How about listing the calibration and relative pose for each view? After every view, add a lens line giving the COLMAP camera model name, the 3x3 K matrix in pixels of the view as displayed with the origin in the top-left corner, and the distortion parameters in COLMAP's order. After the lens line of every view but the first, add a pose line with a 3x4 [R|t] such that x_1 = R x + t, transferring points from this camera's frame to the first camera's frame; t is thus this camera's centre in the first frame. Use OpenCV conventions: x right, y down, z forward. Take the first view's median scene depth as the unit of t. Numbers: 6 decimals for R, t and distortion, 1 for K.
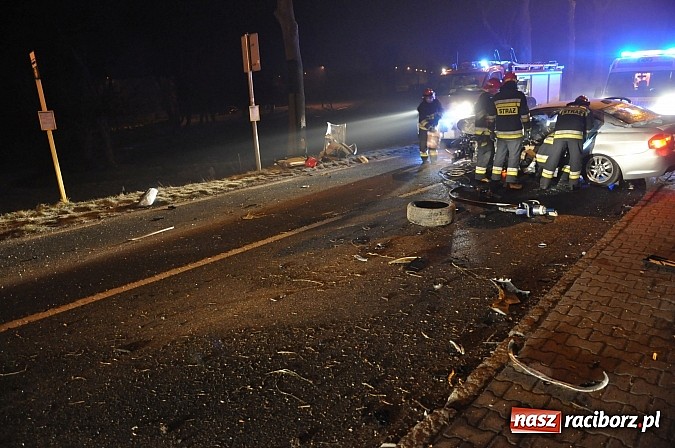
lens RADIAL K [[464.4, 0, 335.4], [0, 464.4, 224.1], [0, 0, 1]] dist [-0.115691, 0.079186]
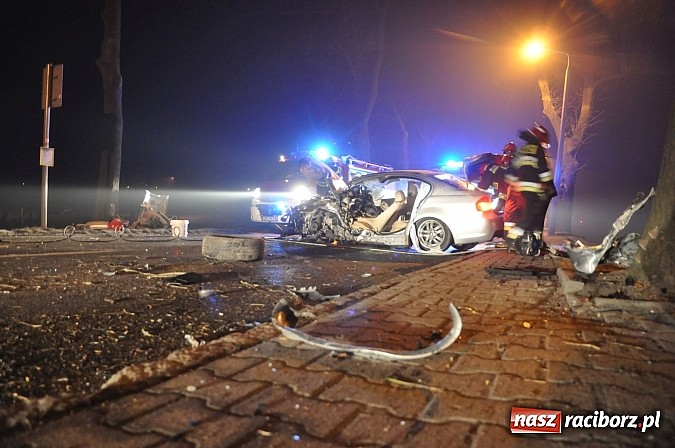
lens RADIAL K [[467.7, 0, 335.1], [0, 467.7, 223.9], [0, 0, 1]] dist [-0.114704, 0.083695]
pose [[0.947942, 0.088937, 0.305770, 0.101713], [-0.005266, 0.964454, -0.264198, 0.114018], [-0.318398, 0.248834, 0.914715, 0.177147]]
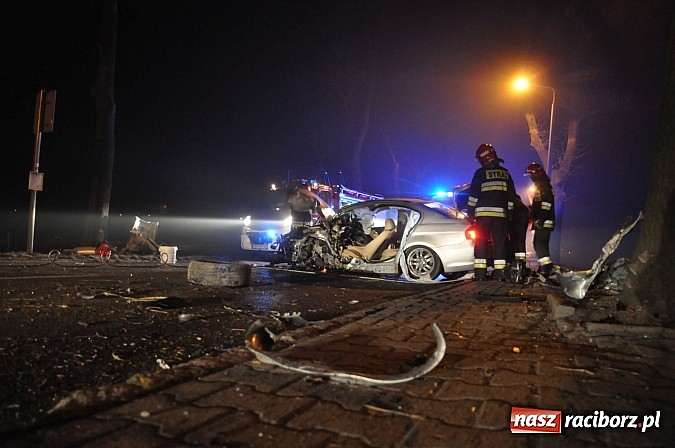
lens RADIAL K [[464.4, 0, 335.4], [0, 464.4, 224.1], [0, 0, 1]] dist [-0.115691, 0.079186]
pose [[0.941383, 0.116540, 0.316569, 0.109912], [-0.007563, 0.945485, -0.325578, 0.115962], [-0.337254, 0.304099, 0.890945, 0.186210]]
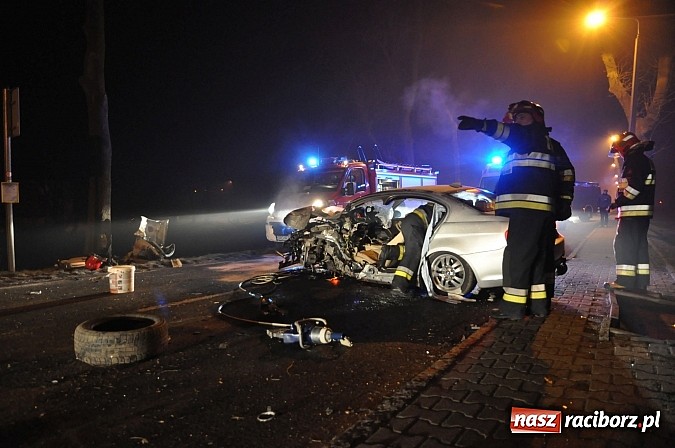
lens RADIAL K [[464.4, 0, 335.4], [0, 464.4, 224.1], [0, 0, 1]] dist [-0.115691, 0.079186]
pose [[0.983644, 0.040901, 0.175418, 0.286091], [0.004304, 0.968263, -0.249895, -0.017101], [-0.180072, 0.246563, 0.952250, 0.328336]]
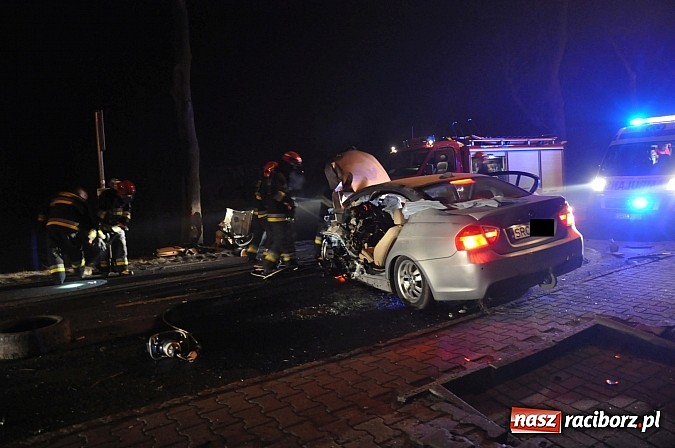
lens RADIAL K [[466.3, 0, 337.5], [0, 466.3, 224.0], [0, 0, 1]] dist [-0.113483, 0.078325]
pose [[0.972788, 0.020525, -0.230785, 0.639506], [-0.063108, 0.981880, -0.178685, -0.079446], [0.222936, 0.188387, 0.956457, 0.356631]]
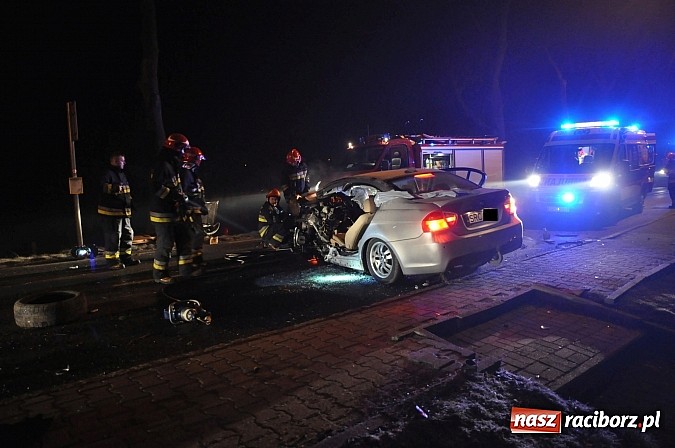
lens RADIAL K [[467.7, 0, 335.1], [0, 467.7, 223.9], [0, 0, 1]] dist [-0.114704, 0.083695]
pose [[0.993002, 0.027828, -0.114769, 0.601425], [-0.047626, 0.983671, -0.173560, -0.044872], [0.108065, 0.177812, 0.978113, 0.247559]]
